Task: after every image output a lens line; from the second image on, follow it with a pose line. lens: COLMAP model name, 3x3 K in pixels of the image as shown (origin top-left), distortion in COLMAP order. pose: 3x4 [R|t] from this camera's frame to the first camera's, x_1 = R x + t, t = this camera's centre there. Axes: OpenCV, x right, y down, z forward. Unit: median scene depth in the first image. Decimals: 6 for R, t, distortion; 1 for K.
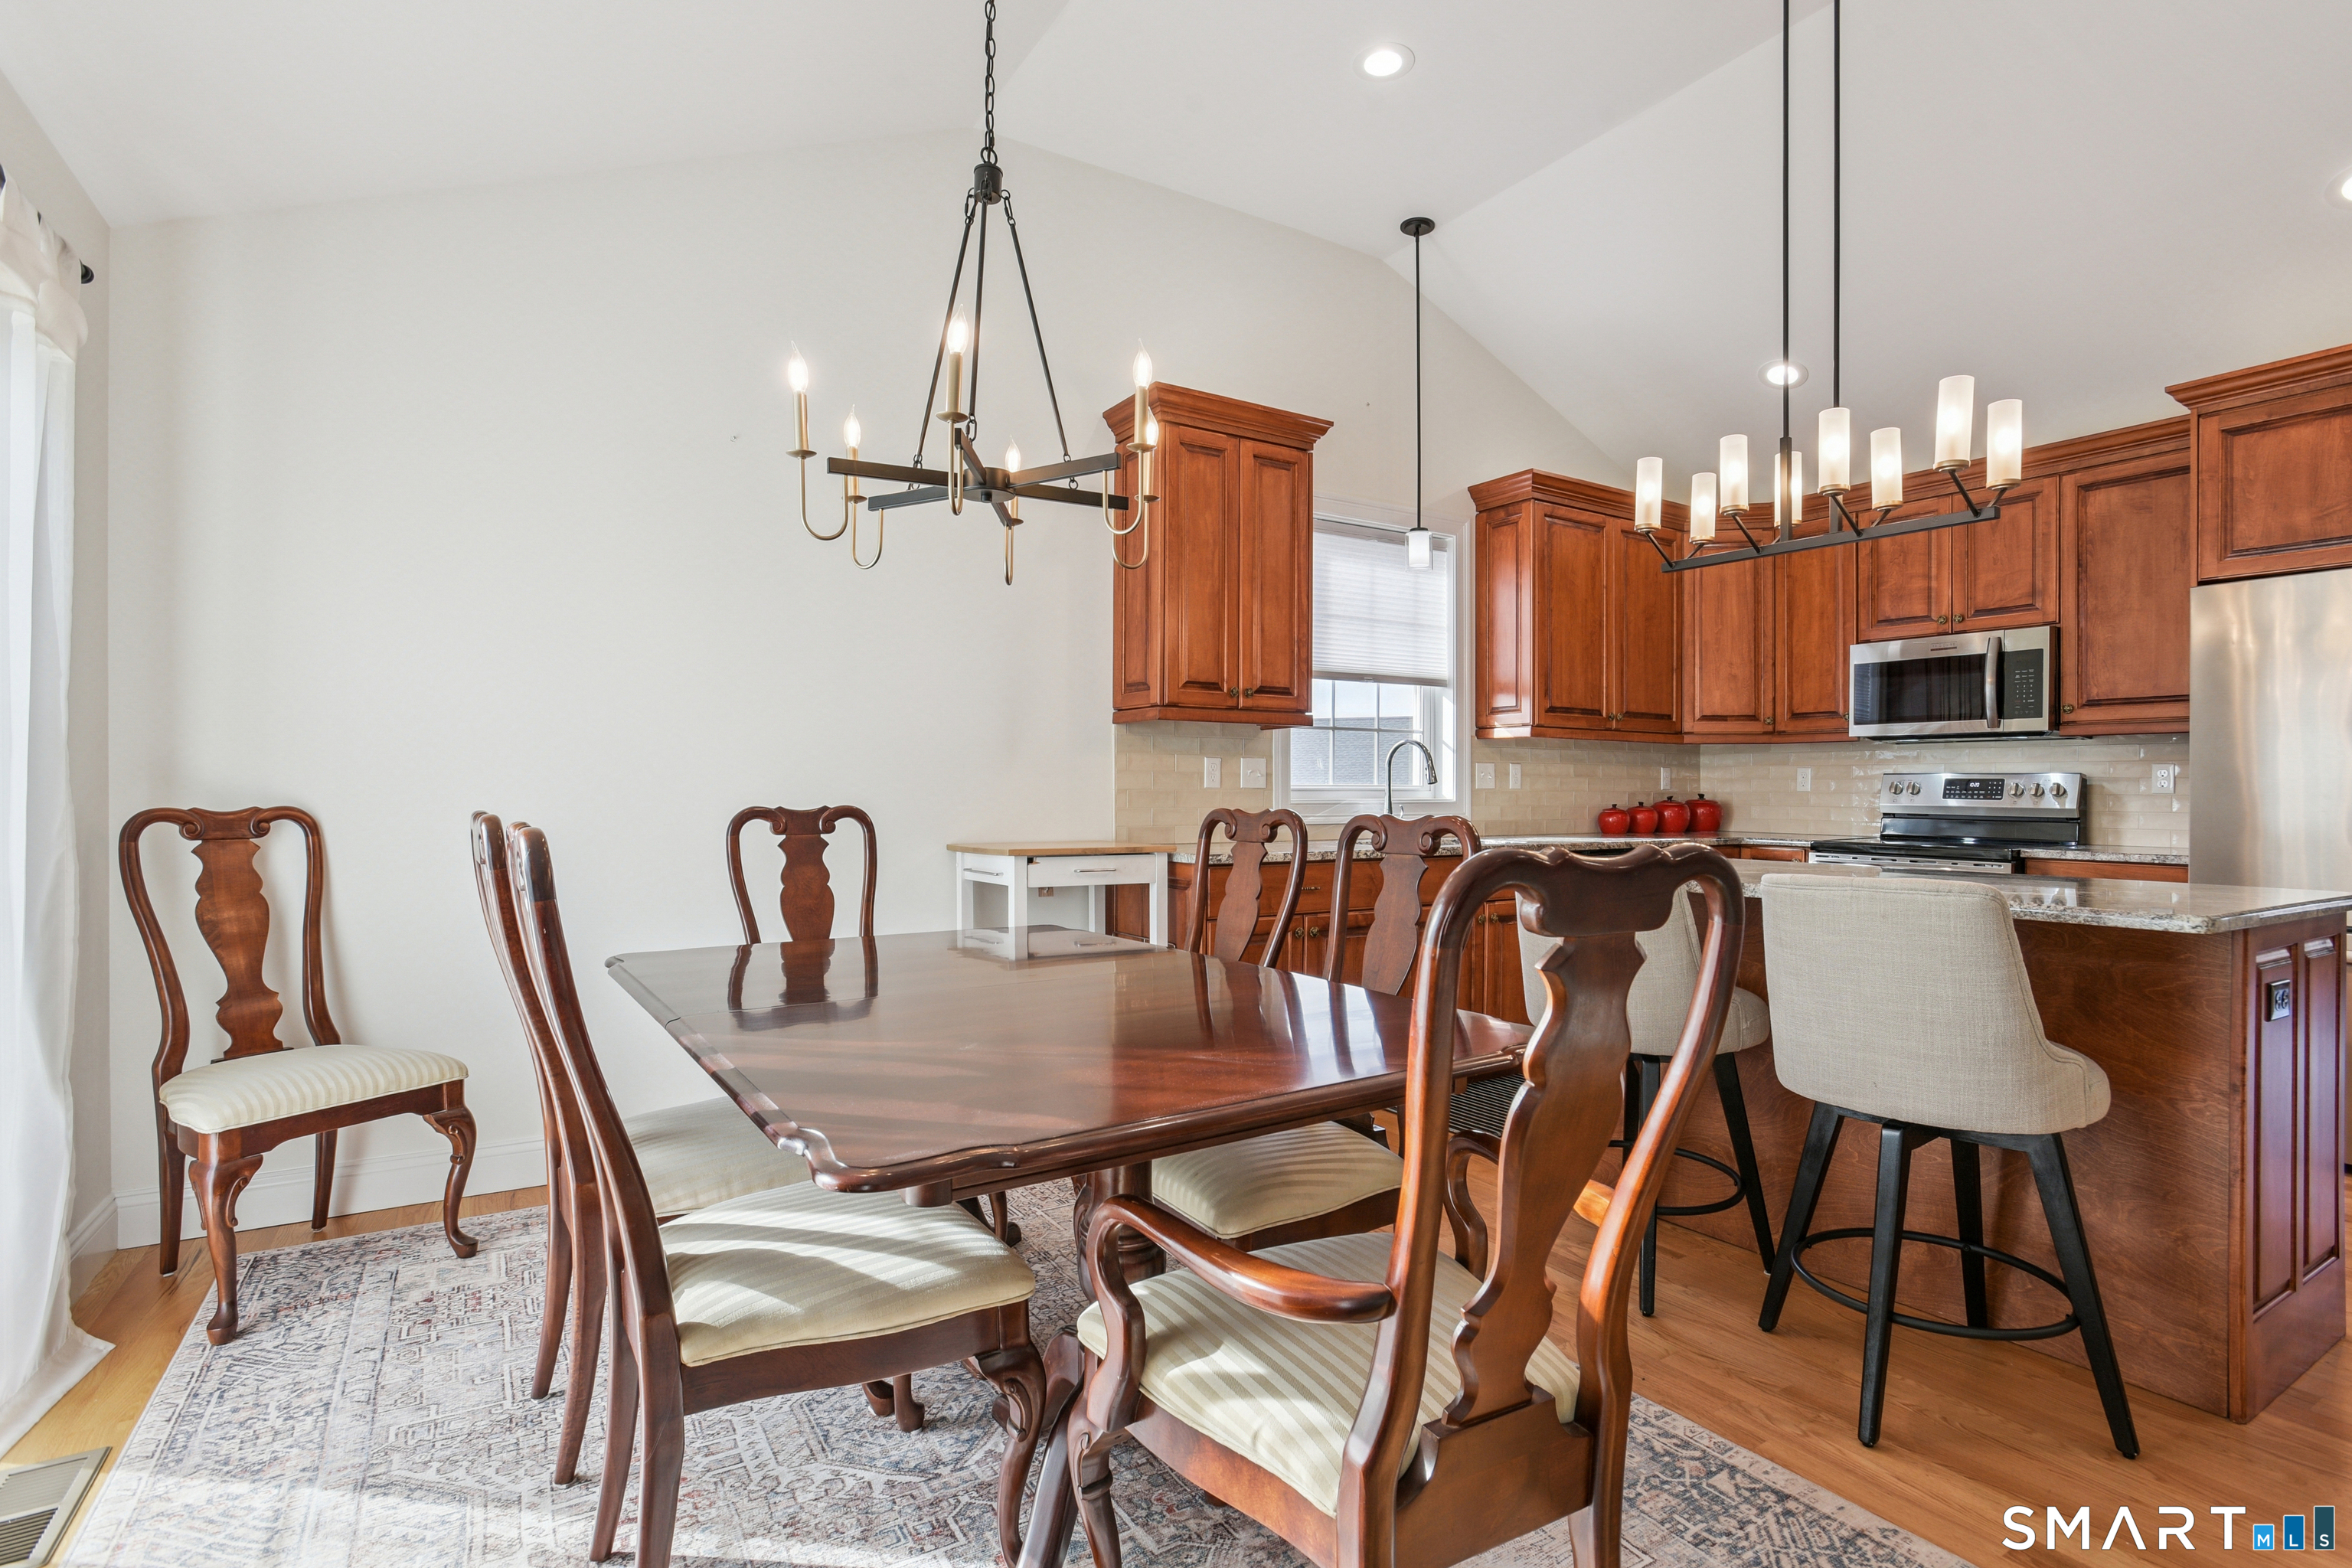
lens RADIAL K [[1129.9, 0, 1176.0], [0, 1129.9, 784.0], [0, 0, 1]] dist [-0.003787, 0.000117]
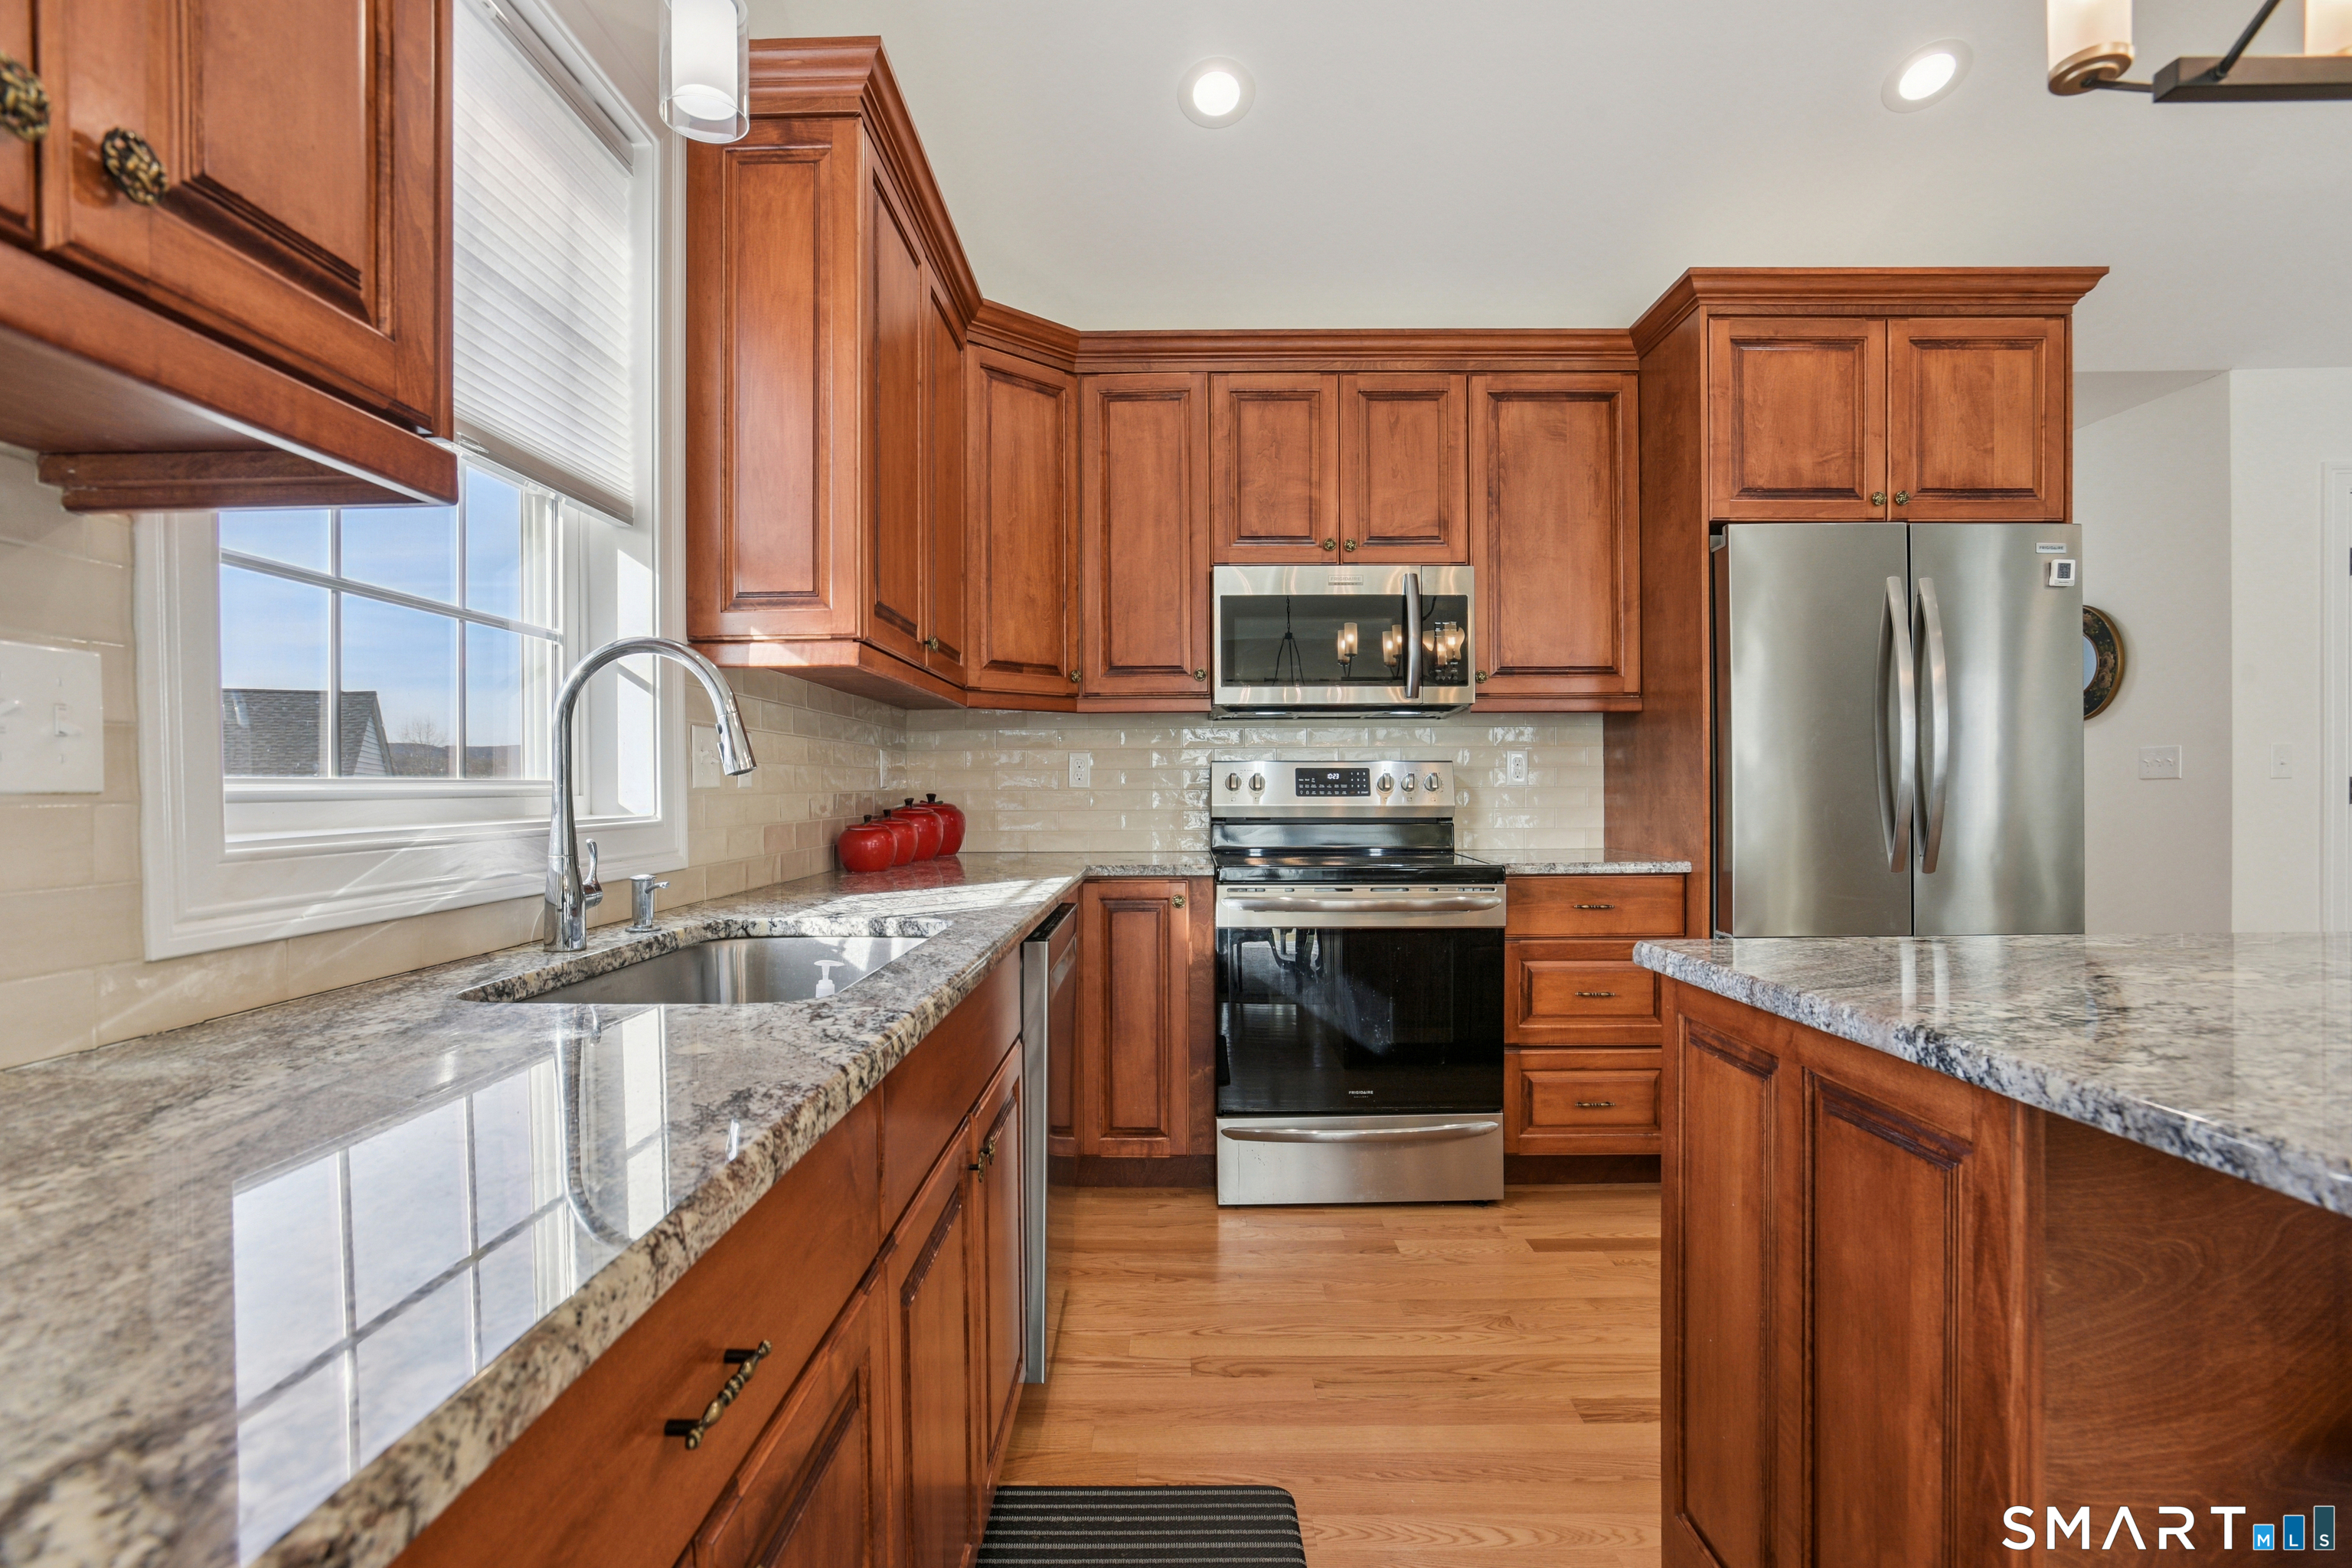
lens RADIAL K [[1161.2, 0, 1176.0], [0, 1161.2, 784.0], [0, 0, 1]] dist [-0.032576, 0.000294]
pose [[0.538736, -0.005134, 0.842459, 0.010345], [0.002769, 0.999987, 0.004323, 0.001693], [-0.842470, 0.000004, 0.538743, 0.659400]]
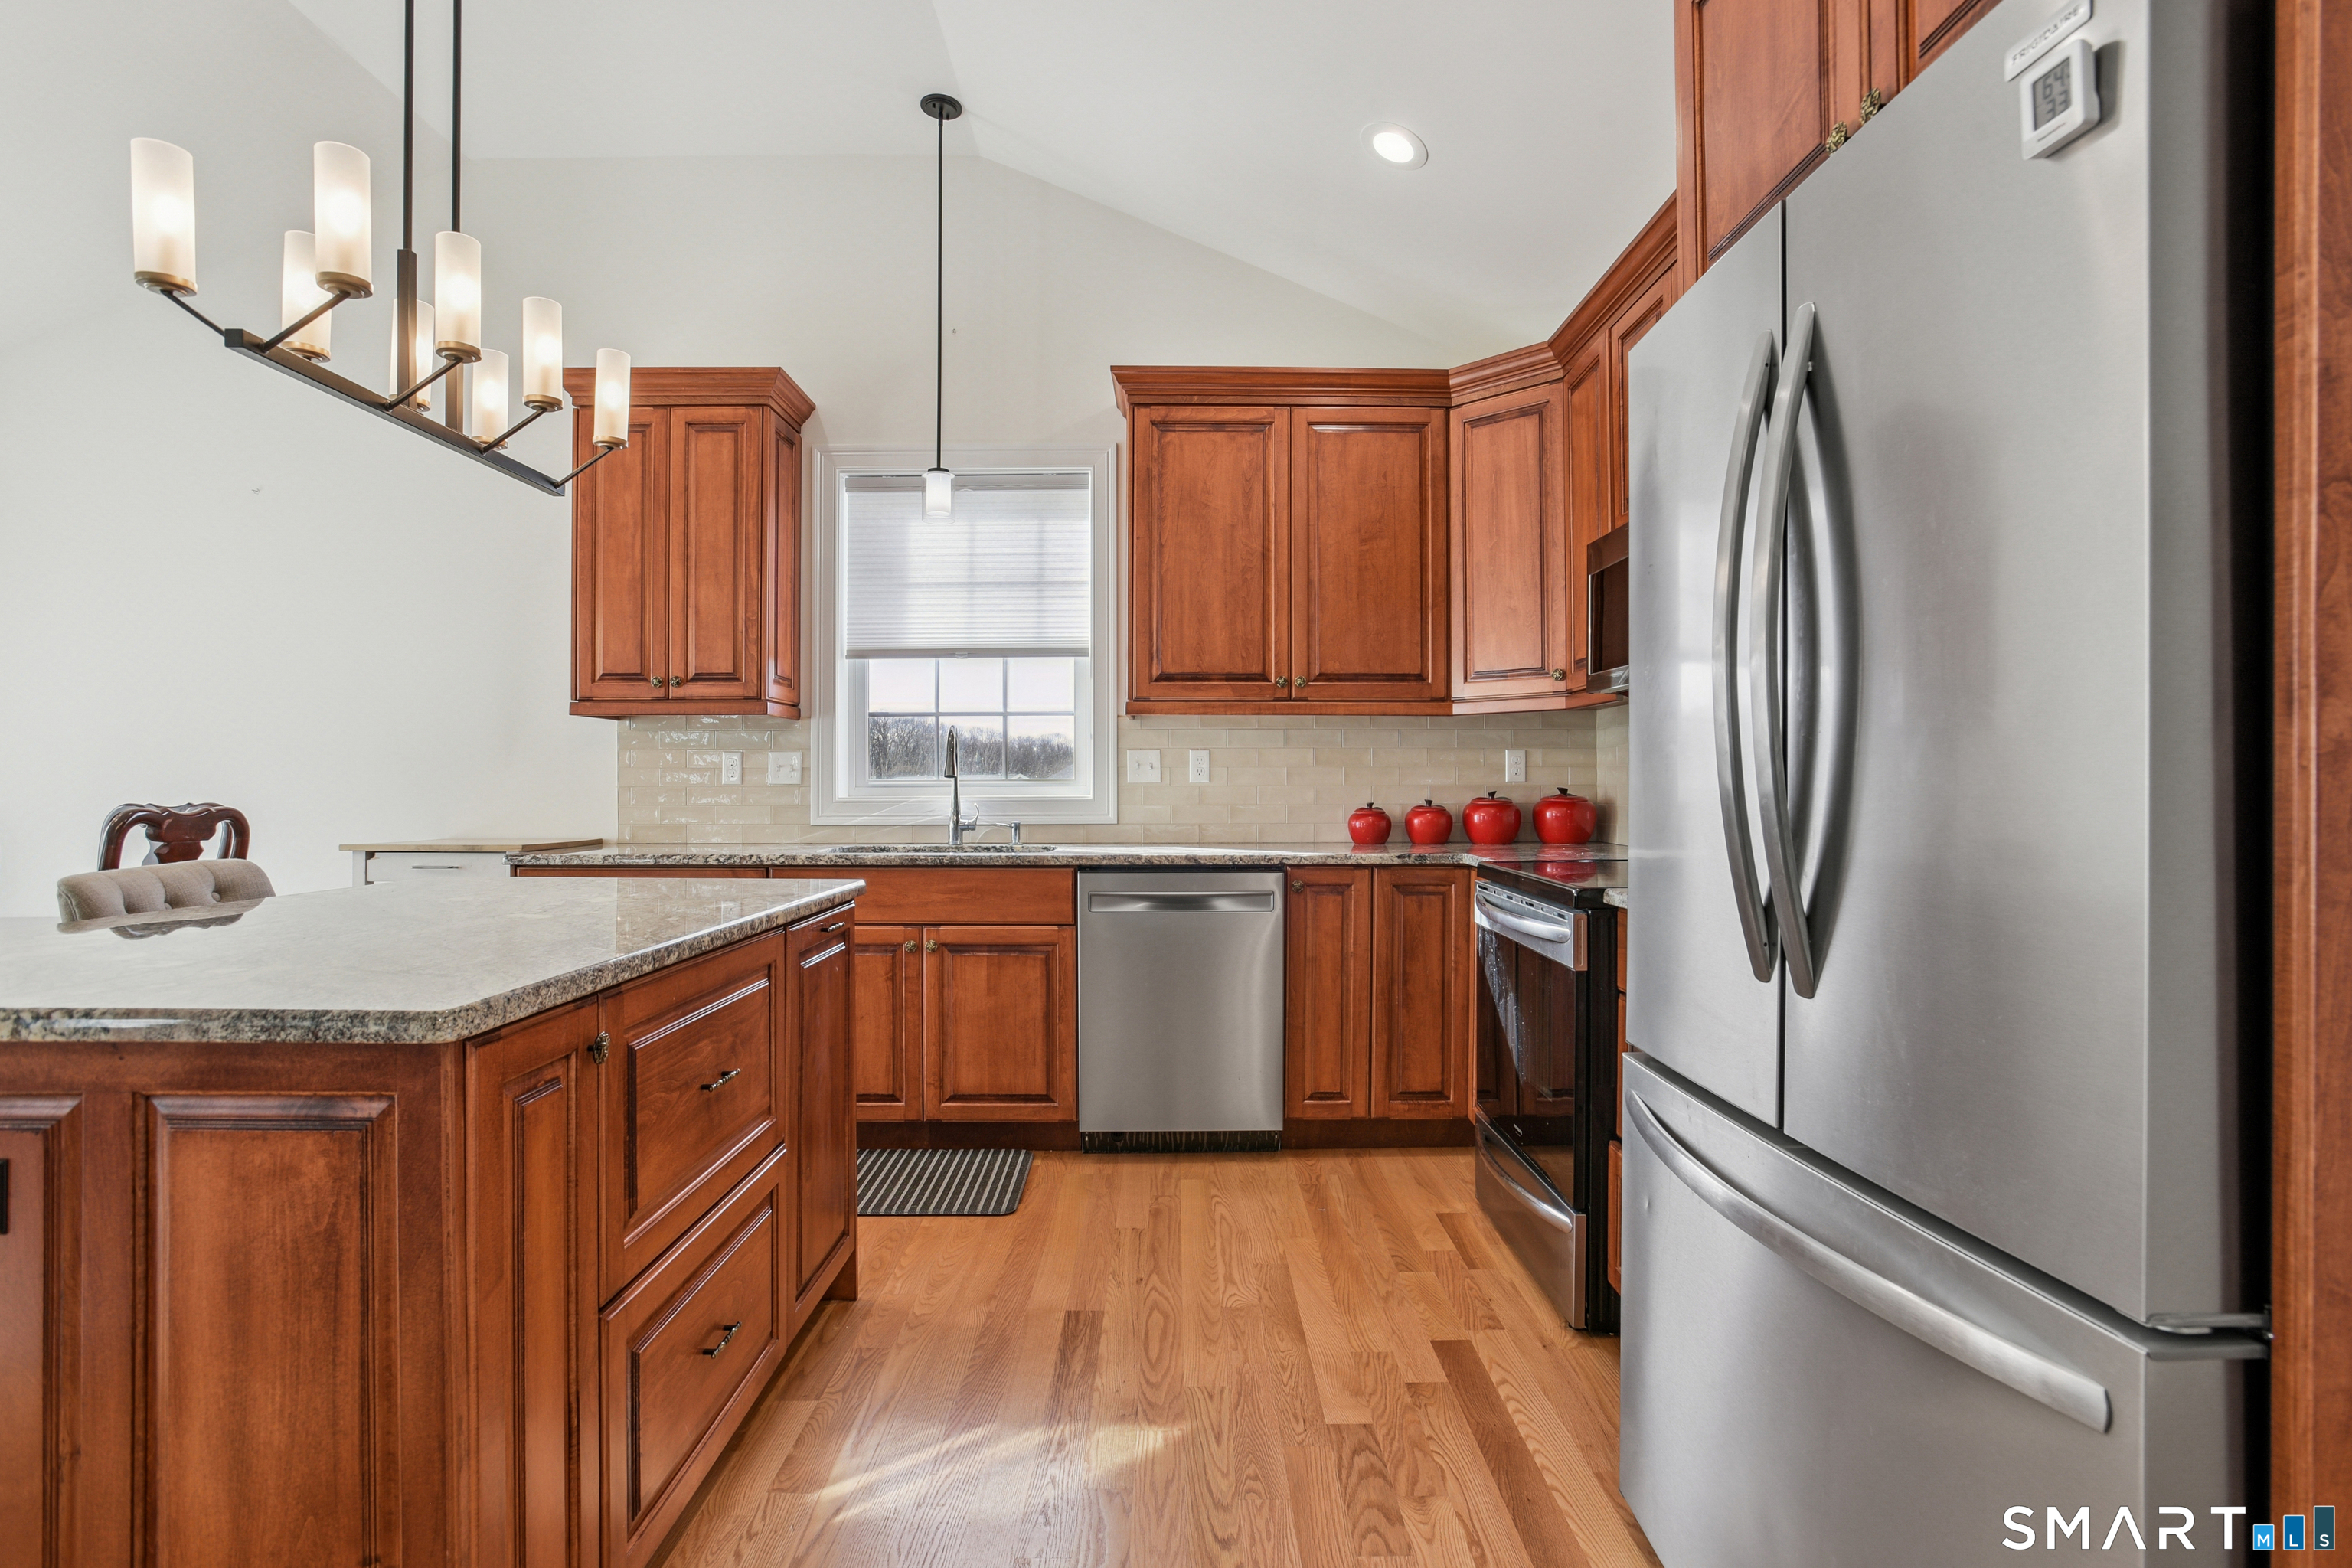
lens RADIAL K [[1118.0, 0, 1176.0], [0, 1118.0, 784.0], [0, 0, 1]] dist [-0.033050, 0.000125]
pose [[0.848163, -0.007153, -0.529687, 0.740571], [0.009055, 0.999959, 0.000996, 0.004497], [0.529658, -0.005641, 0.848193, 0.373922]]
